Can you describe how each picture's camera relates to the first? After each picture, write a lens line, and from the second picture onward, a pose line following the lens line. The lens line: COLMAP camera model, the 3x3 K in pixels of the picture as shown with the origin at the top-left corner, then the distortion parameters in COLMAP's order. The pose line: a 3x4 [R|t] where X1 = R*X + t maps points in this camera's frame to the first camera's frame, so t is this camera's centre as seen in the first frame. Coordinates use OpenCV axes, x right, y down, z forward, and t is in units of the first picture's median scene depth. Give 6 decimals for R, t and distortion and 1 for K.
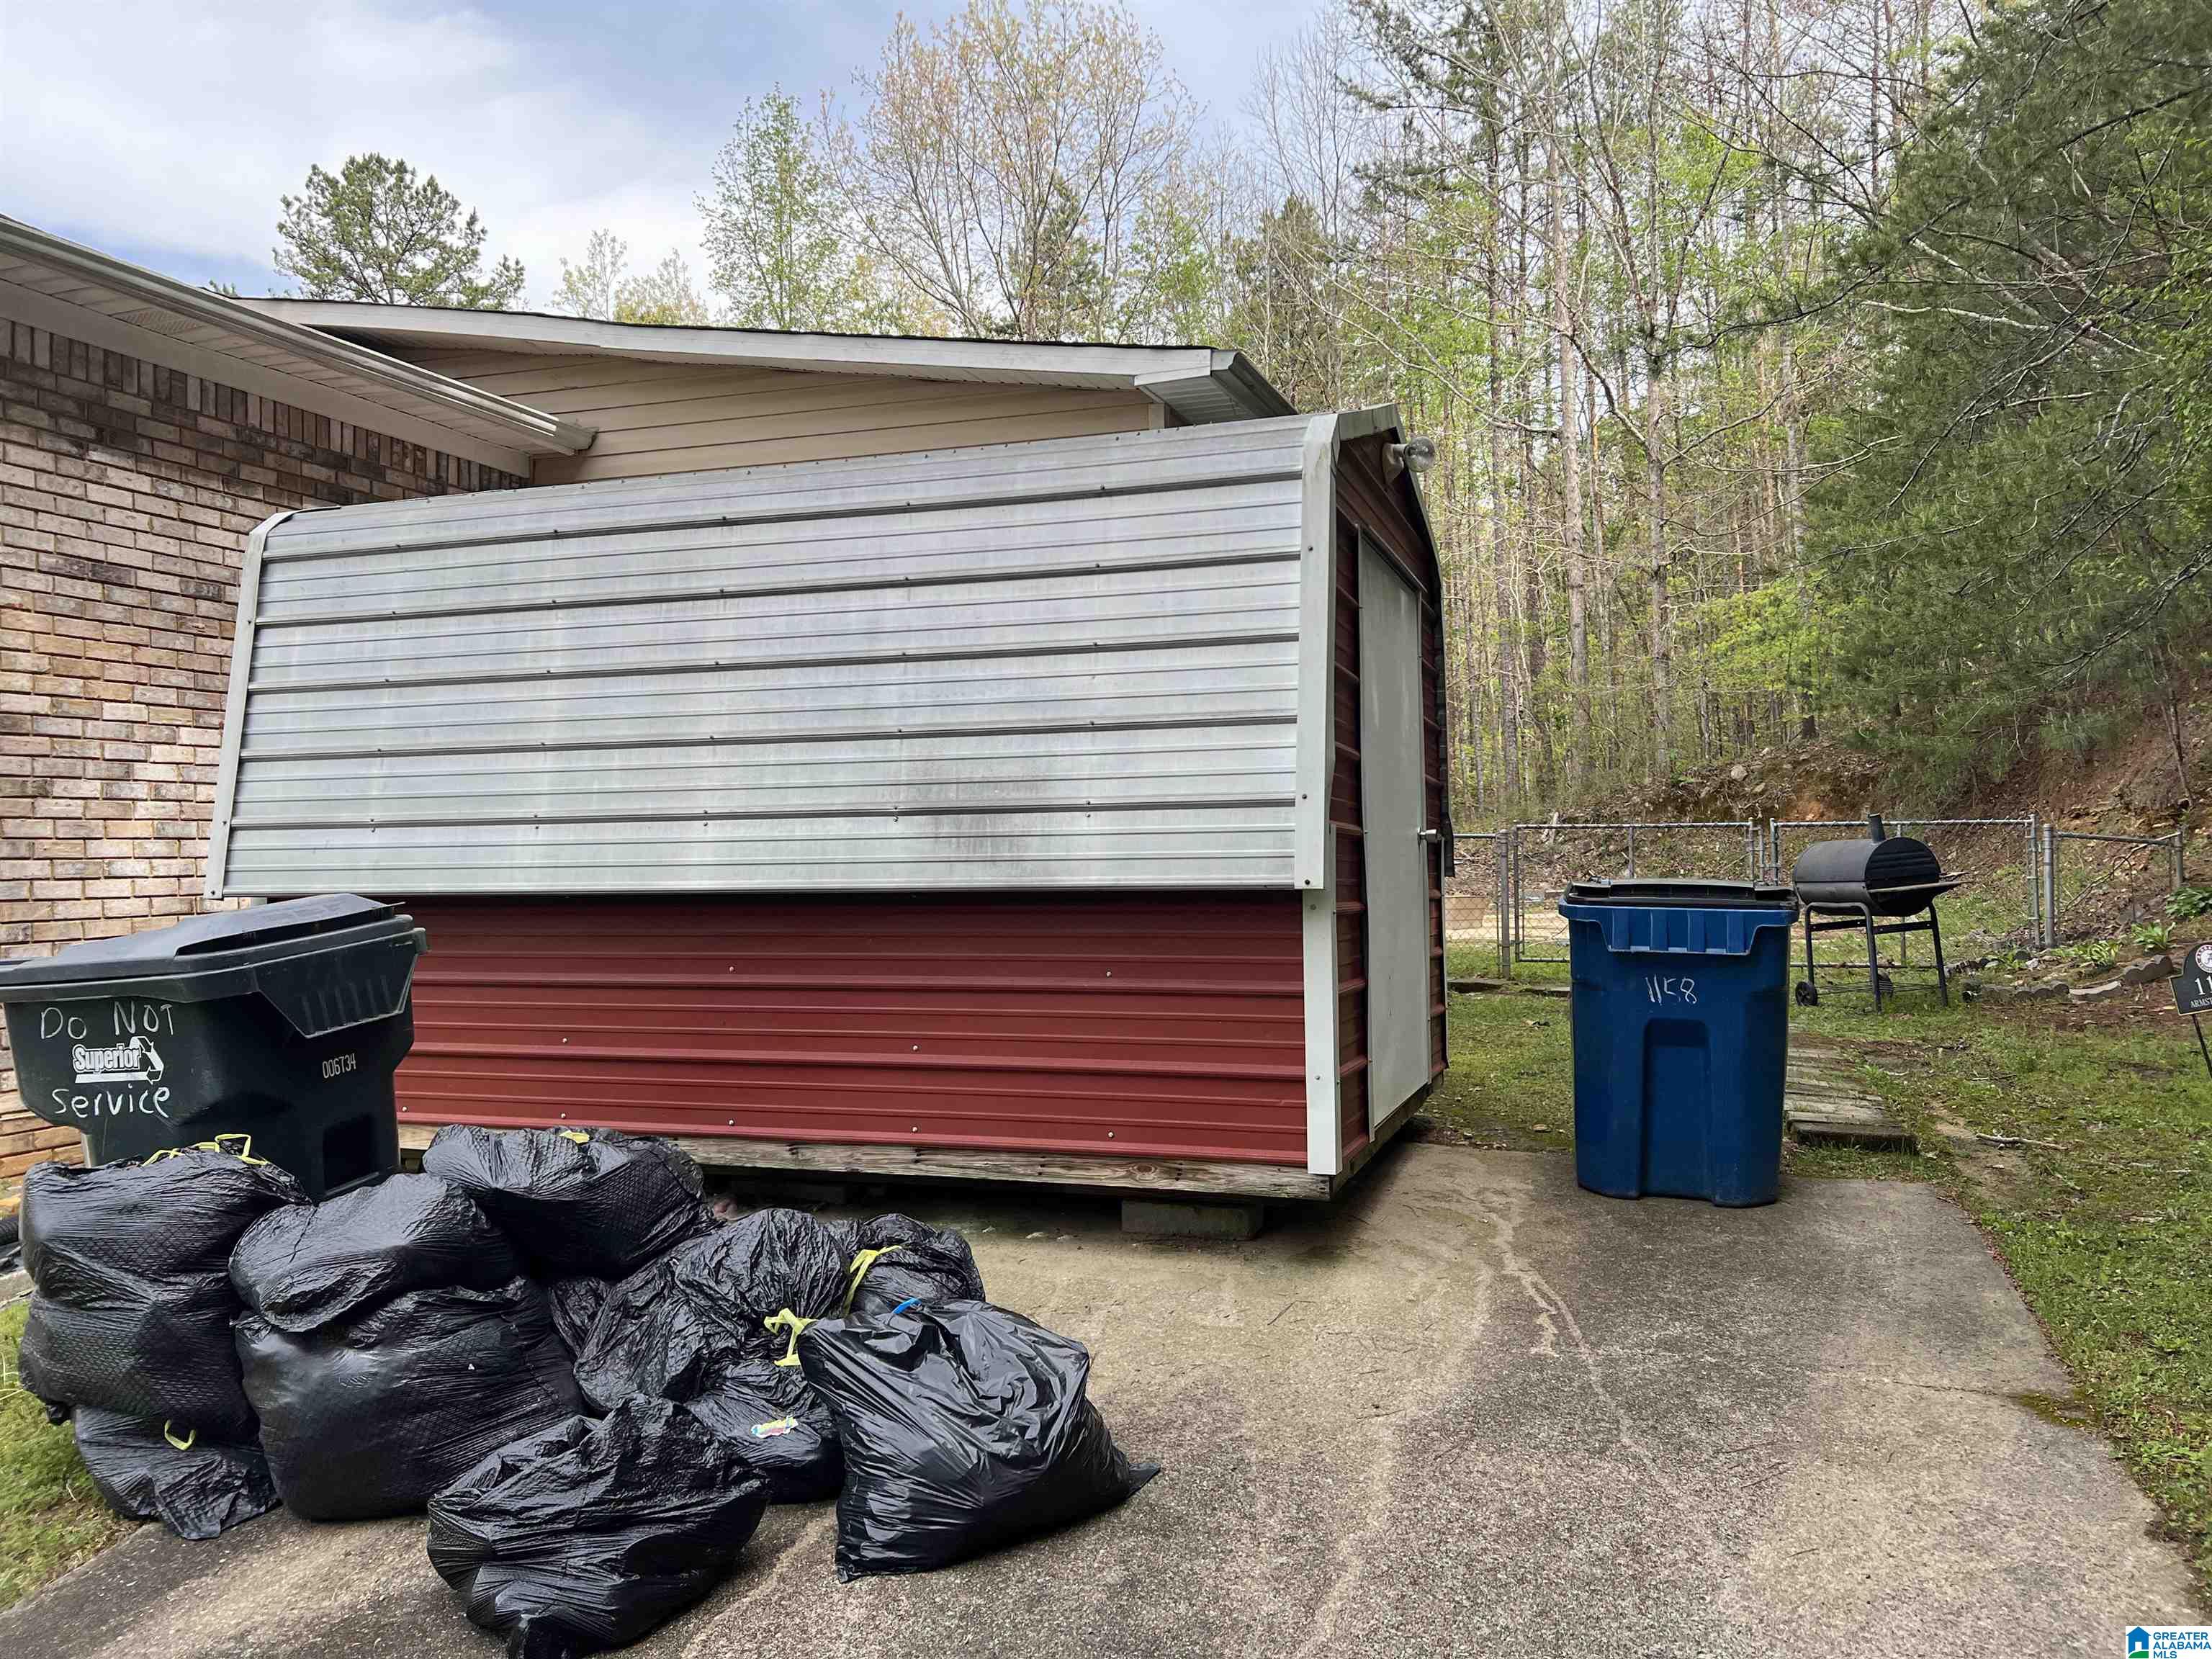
lens RADIAL K [[1677.6, 0, 1109.4], [0, 1677.6, 770.3], [0, 0, 1]] dist [0.024102, -0.007013]
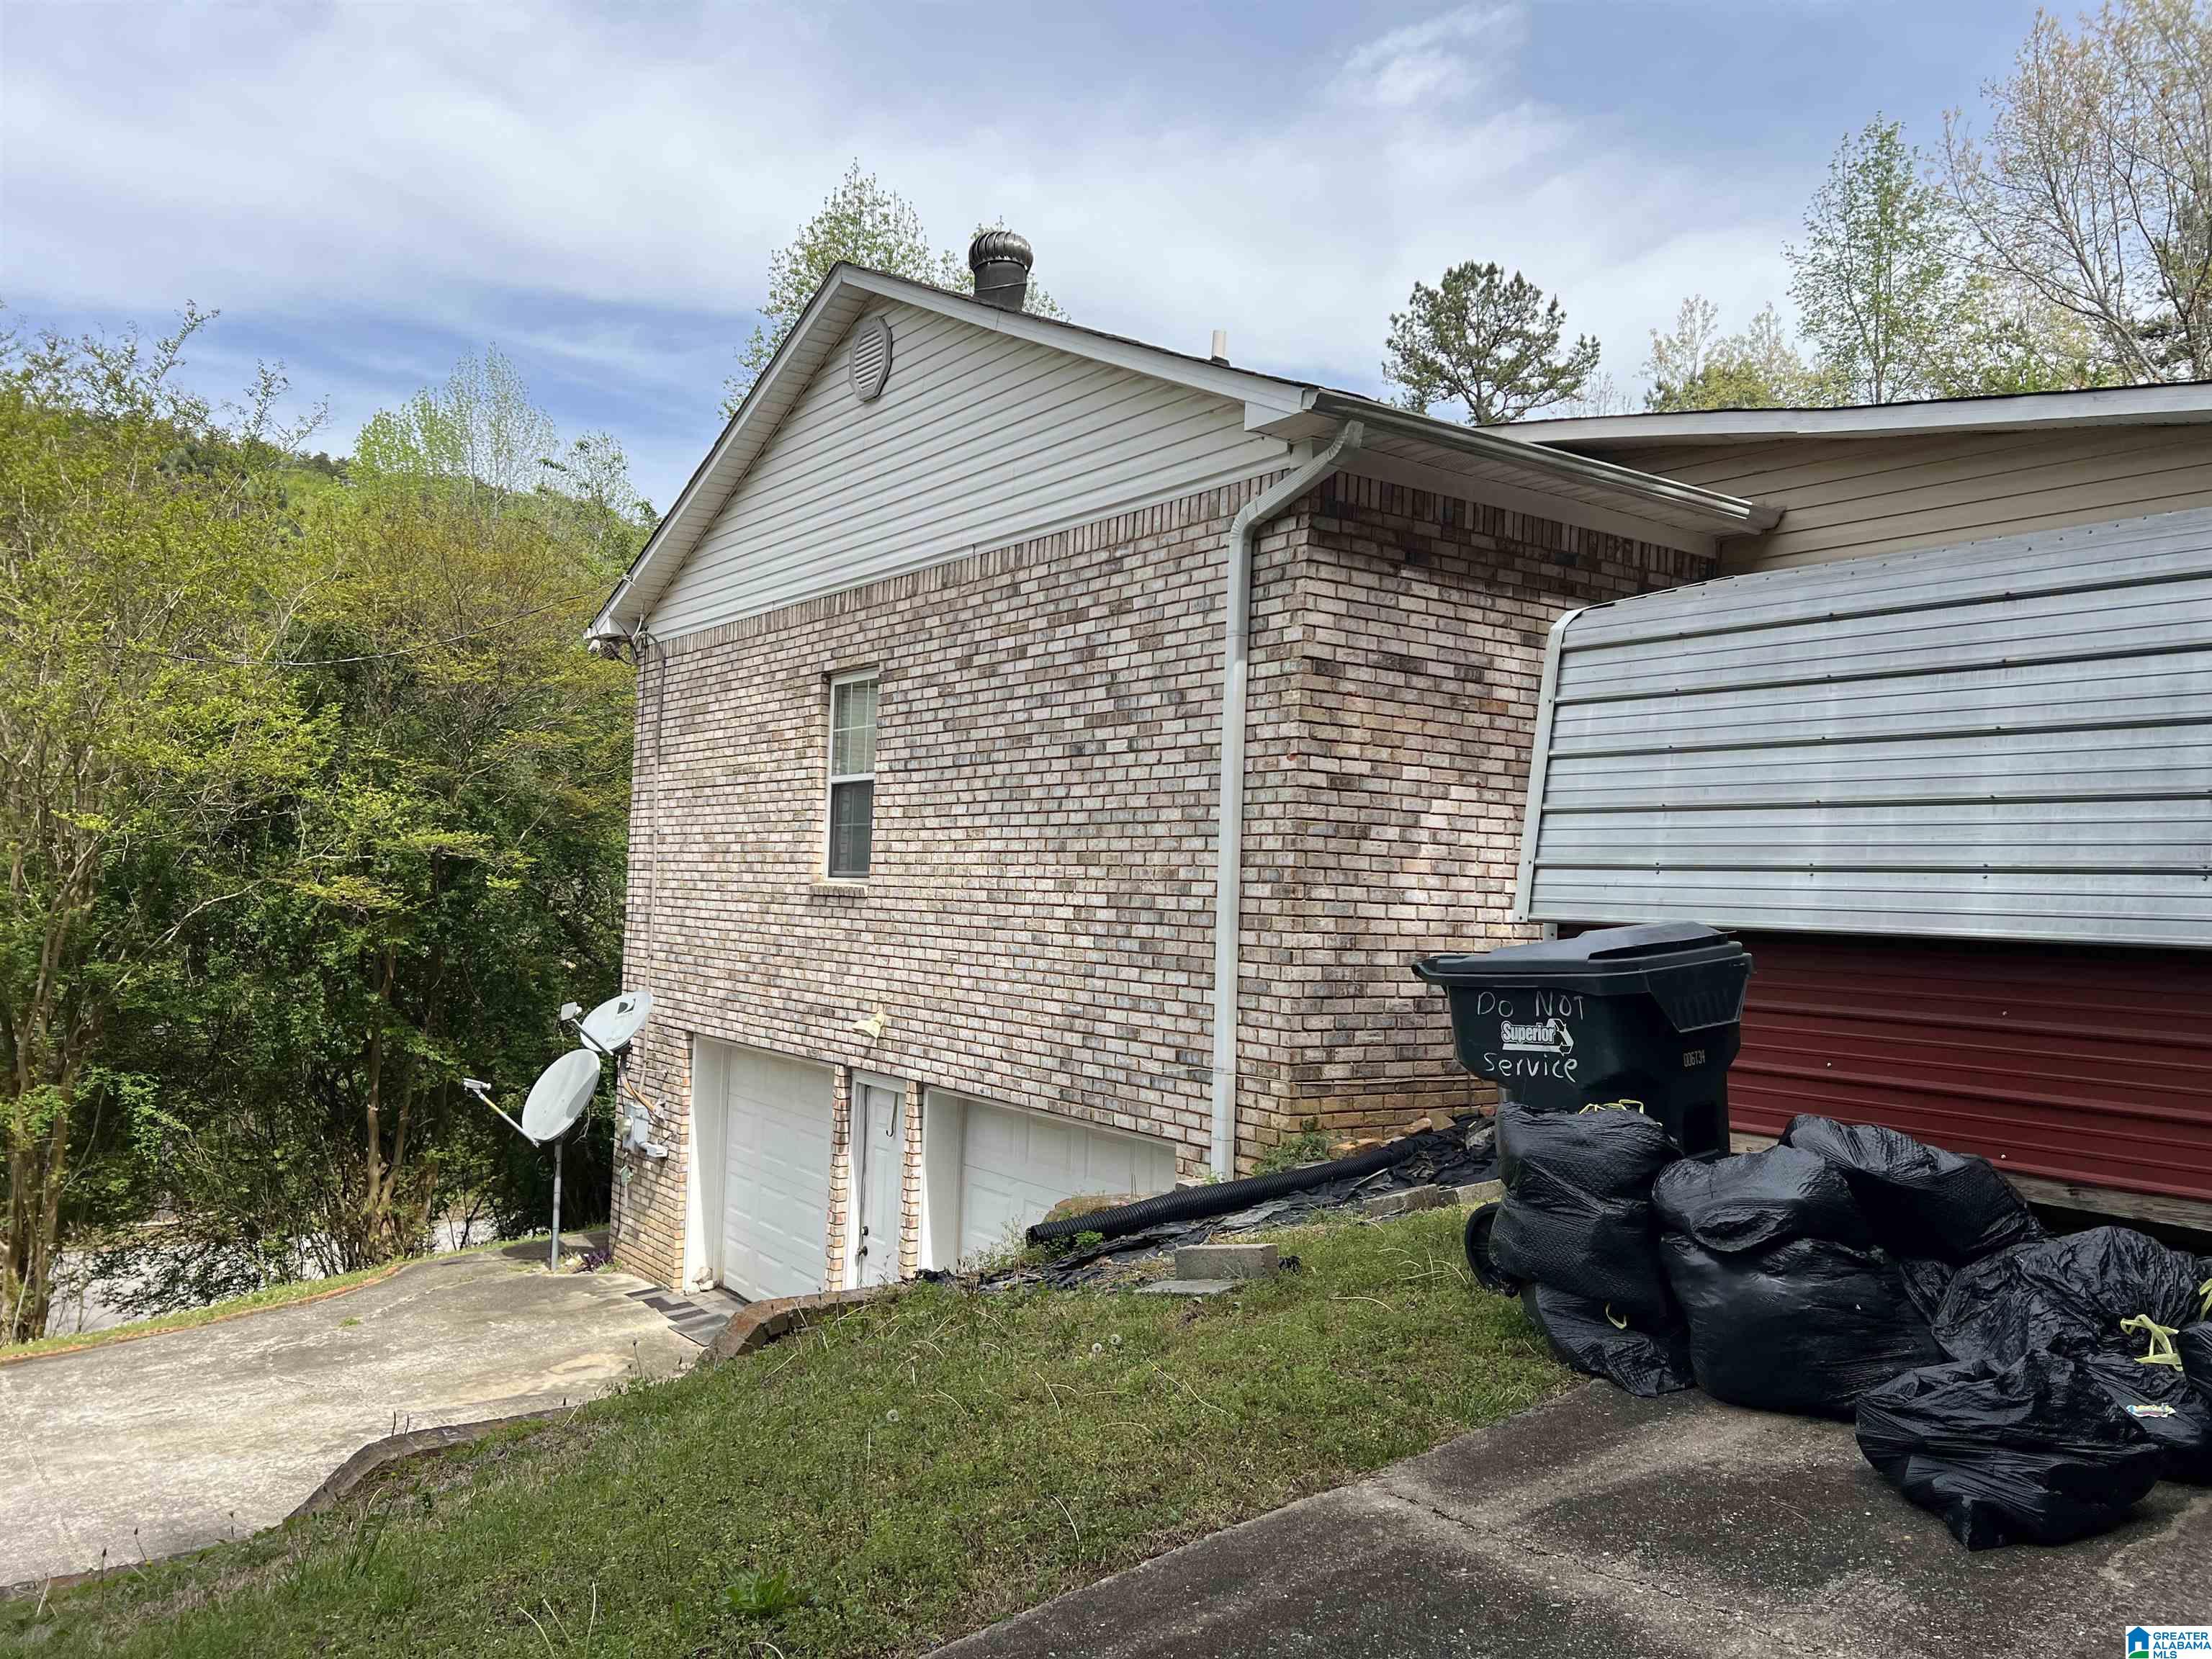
lens RADIAL K [[1657.9, 0, 1094.5], [0, 1657.9, 809.3], [0, 0, 1]] dist [0.057710, -0.066382]
pose [[0.819551, 0.011413, -0.572893, -0.080600], [-0.017630, 0.999831, -0.005303, 0.003921], [0.572735, 0.014447, 0.819613, -0.189949]]
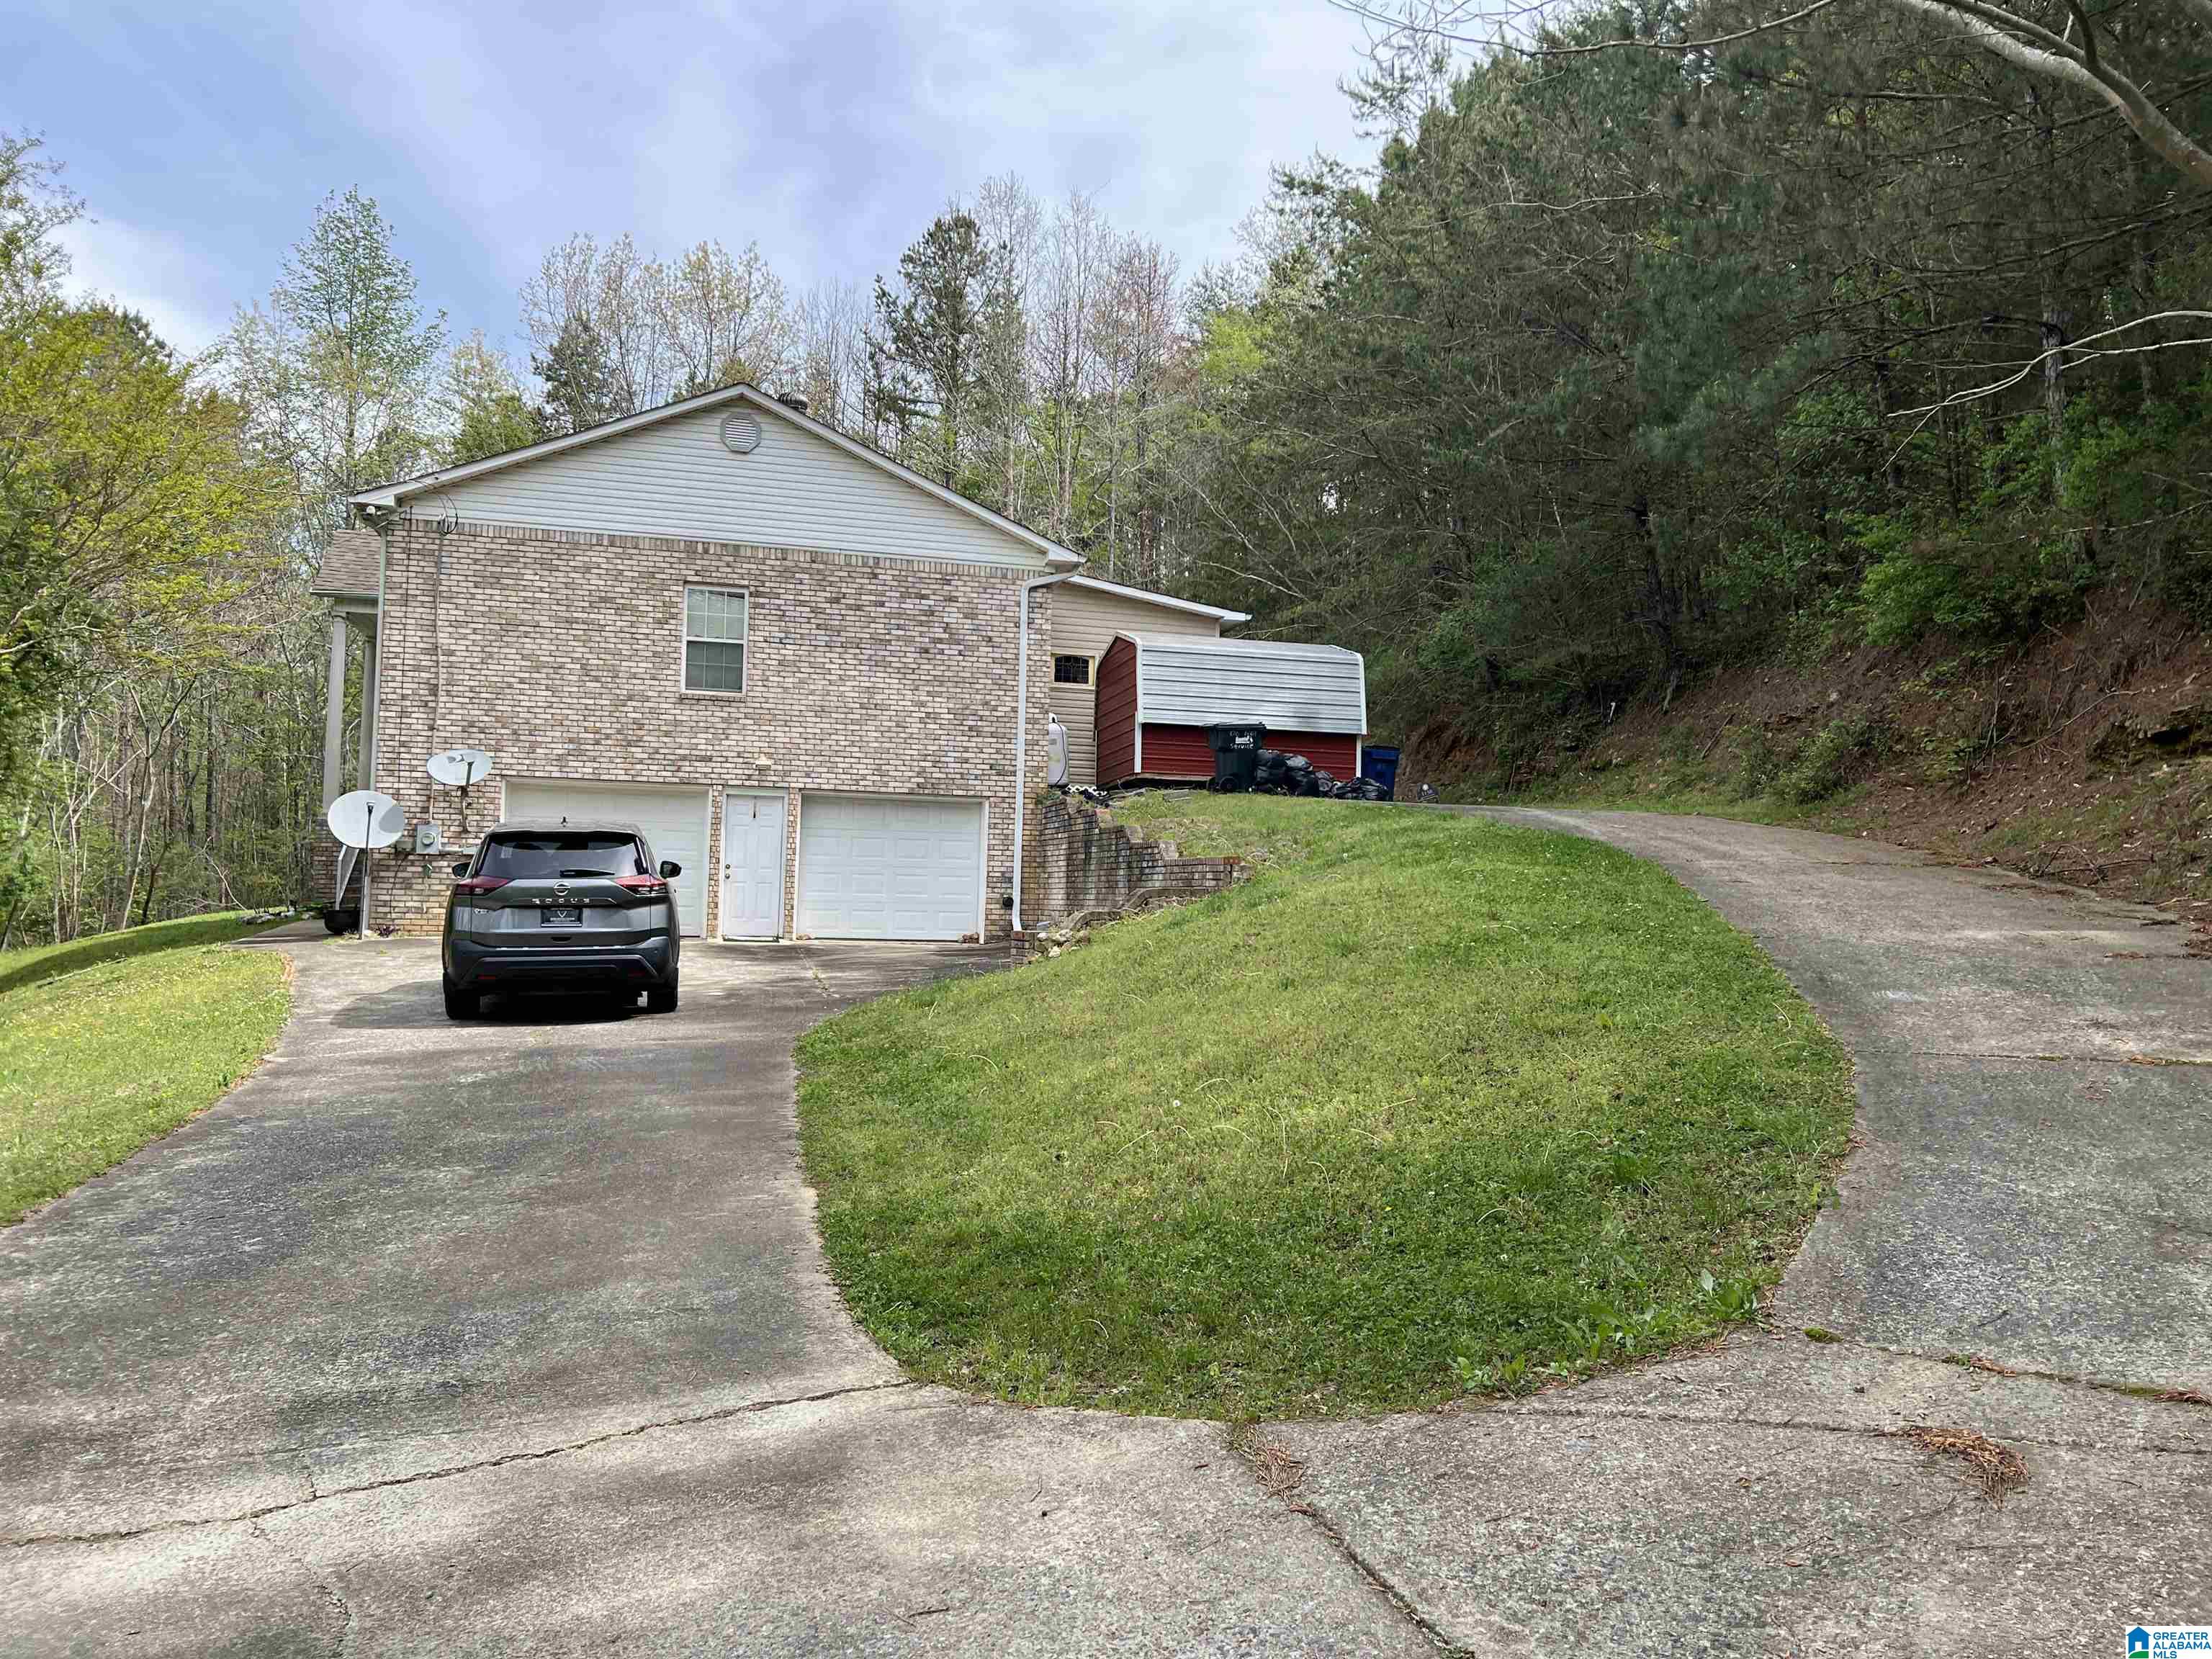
lens RADIAL K [[1599.7, 0, 1131.1], [0, 1599.7, 860.6], [0, 0, 1]] dist [0.055756, -0.075409]
pose [[0.827717, 0.050588, 0.558860, -2.884189], [-0.064071, 0.997935, 0.004561, 0.418854], [-0.557476, -0.039582, 0.829249, -2.538380]]
